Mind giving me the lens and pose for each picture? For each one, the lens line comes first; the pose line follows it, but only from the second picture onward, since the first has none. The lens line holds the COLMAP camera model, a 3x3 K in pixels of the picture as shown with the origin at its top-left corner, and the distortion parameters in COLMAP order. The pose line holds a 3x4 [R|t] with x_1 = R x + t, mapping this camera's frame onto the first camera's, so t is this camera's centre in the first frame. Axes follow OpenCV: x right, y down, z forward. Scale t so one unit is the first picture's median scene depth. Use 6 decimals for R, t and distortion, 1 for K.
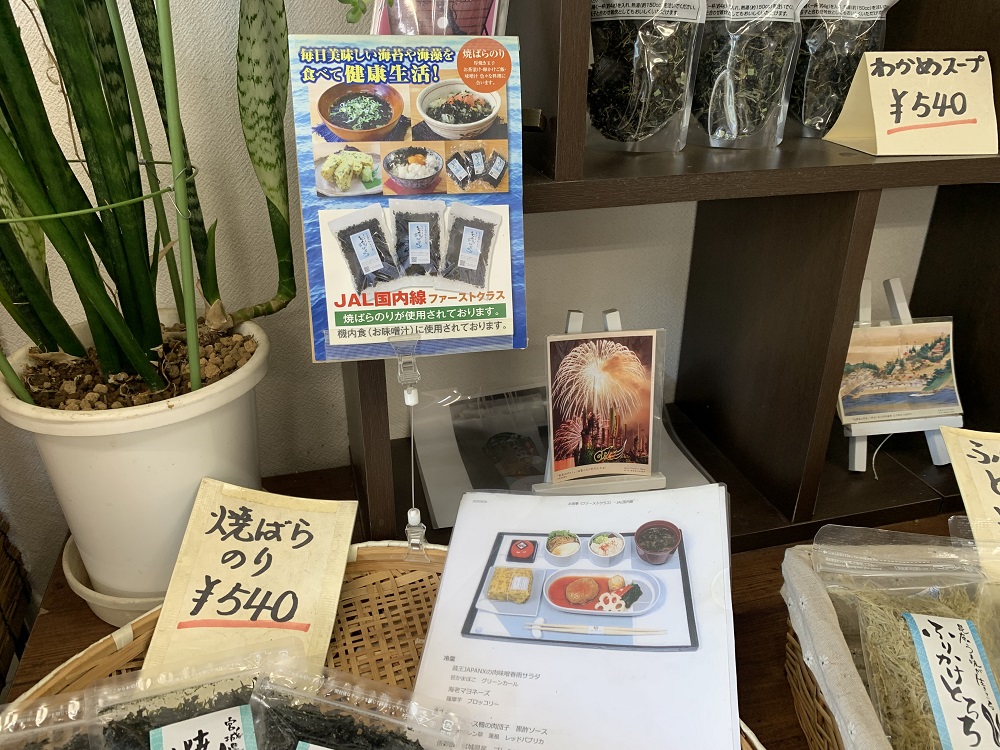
lens RADIAL K [[760.4, 0, 500.0], [0, 760.4, 375.0], [0, 0, 1]] dist [-0.000774, 0.002566]
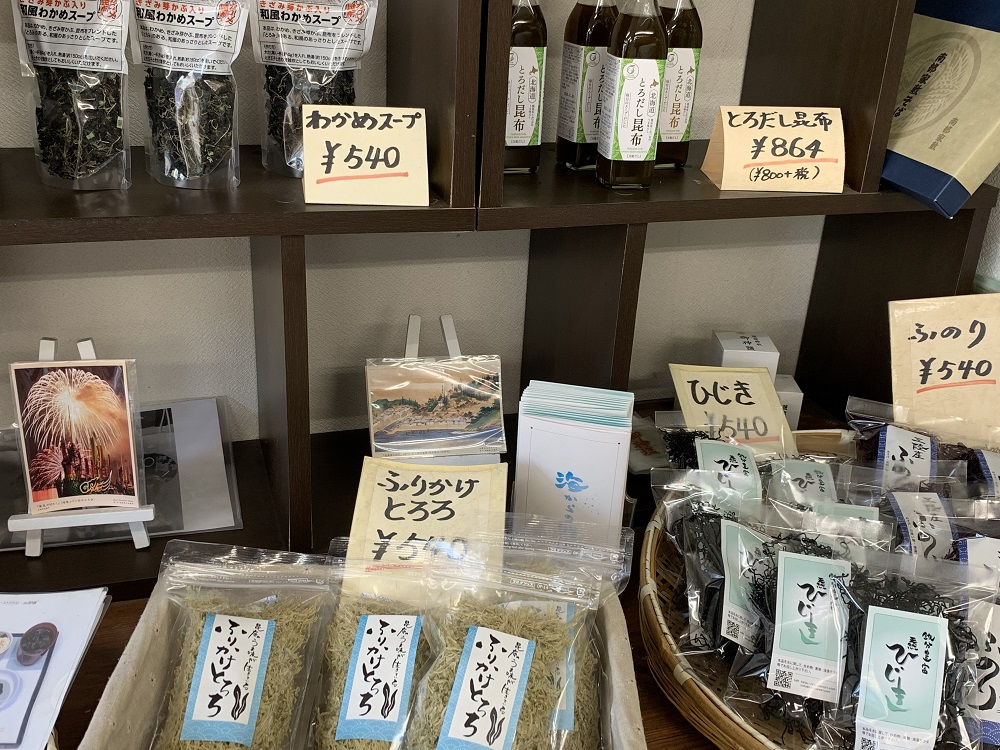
lens RADIAL K [[1081.6, 0, 500.0], [0, 1081.6, 375.0], [0, 0, 1]] dist [0.286310, -0.802562]
pose [[0.997456, 0.024841, 0.066823, 0.637623], [-0.022000, 0.998836, -0.042931, 0.013252], [-0.067812, 0.041351, 0.996841, -0.522228]]
